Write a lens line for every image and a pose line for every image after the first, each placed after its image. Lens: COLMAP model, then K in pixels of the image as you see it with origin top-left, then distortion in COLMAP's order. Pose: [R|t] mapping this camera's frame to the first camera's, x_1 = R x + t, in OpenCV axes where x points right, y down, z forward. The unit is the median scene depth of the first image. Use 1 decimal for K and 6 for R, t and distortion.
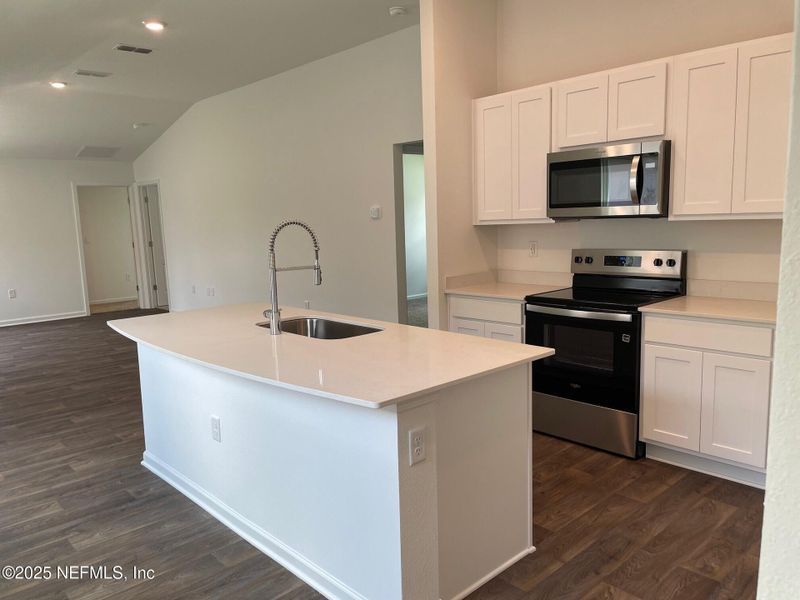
lens RADIAL K [[589.9, 0, 411.4], [0, 589.9, 299.6], [0, 0, 1]] dist [0.030148, -0.007680]
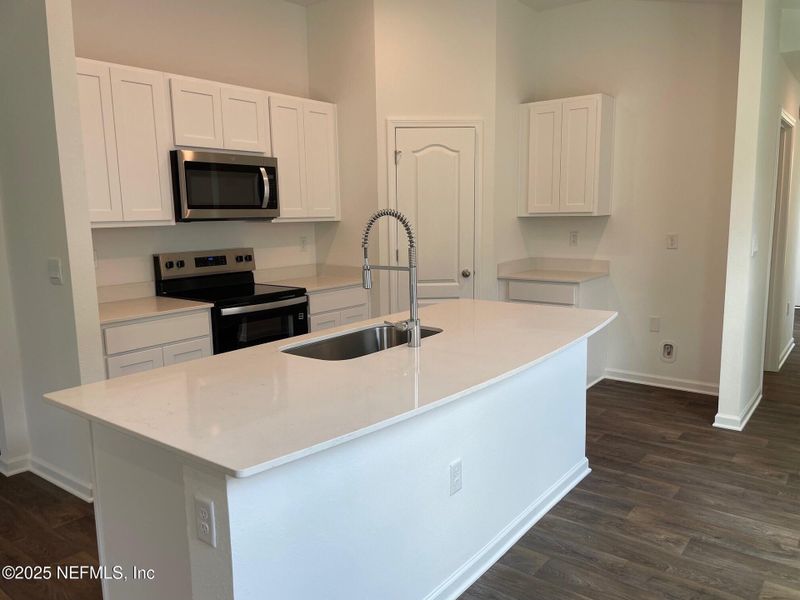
lens RADIAL K [[606.8, 0, 415.0], [0, 606.8, 300.8], [0, 0, 1]] dist [0.051680, -0.065012]
pose [[-0.156404, -0.109591, 0.981594, -0.915040], [0.158365, 0.978185, 0.134444, -0.098692], [-0.974914, 0.176478, -0.135636, 0.935740]]
